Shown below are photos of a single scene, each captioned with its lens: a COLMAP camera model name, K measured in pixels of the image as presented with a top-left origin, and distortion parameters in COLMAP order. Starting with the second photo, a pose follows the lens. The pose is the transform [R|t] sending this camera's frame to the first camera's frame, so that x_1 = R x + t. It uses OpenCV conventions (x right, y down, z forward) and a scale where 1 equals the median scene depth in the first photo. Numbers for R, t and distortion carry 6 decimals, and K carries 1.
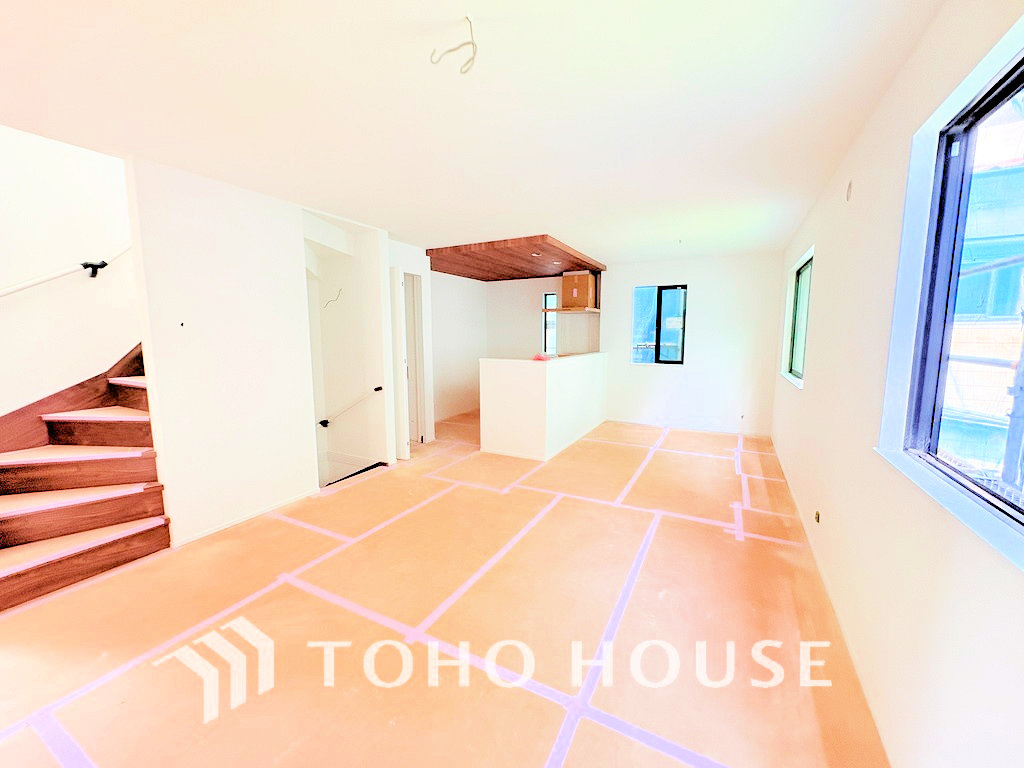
lens RADIAL K [[409.3, 0, 512.0], [0, 409.3, 384.0], [0, 0, 1]] dist [-0.000392, -0.000011]
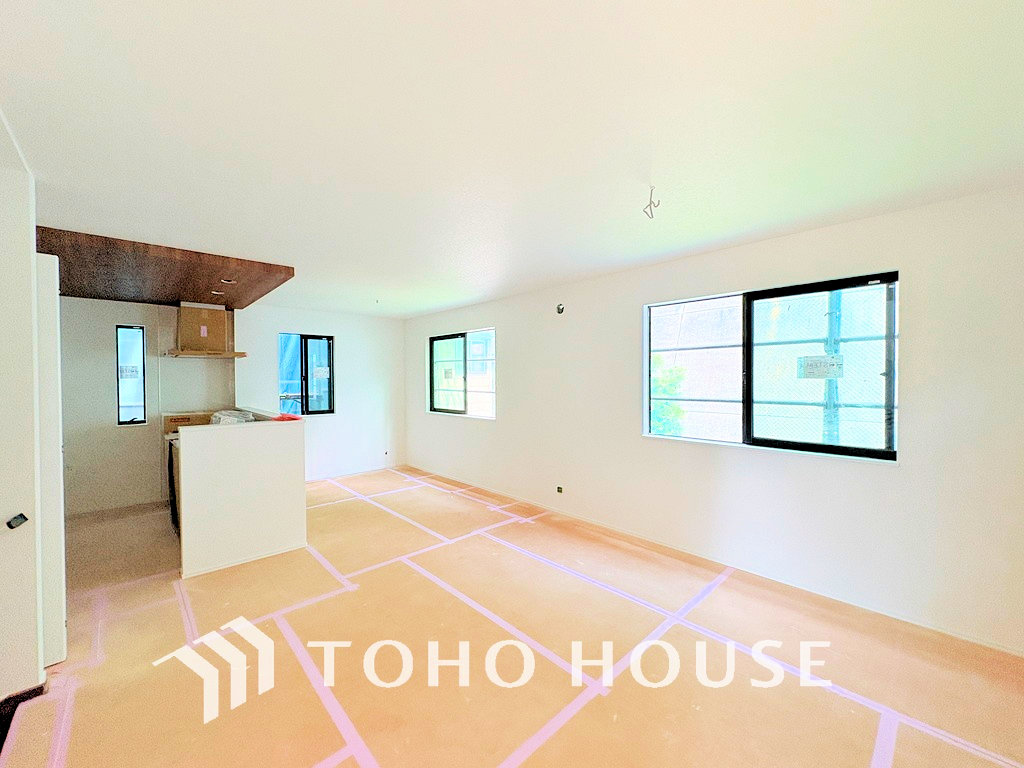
lens RADIAL K [[409.3, 0, 512.0], [0, 409.3, 384.0], [0, 0, 1]] dist [-0.000392, -0.000011]
pose [[0.323674, -0.014312, 0.946061, -0.685240], [0.119305, 0.992522, -0.025803, -0.070440], [-0.938617, 0.121222, 0.322961, 0.424282]]
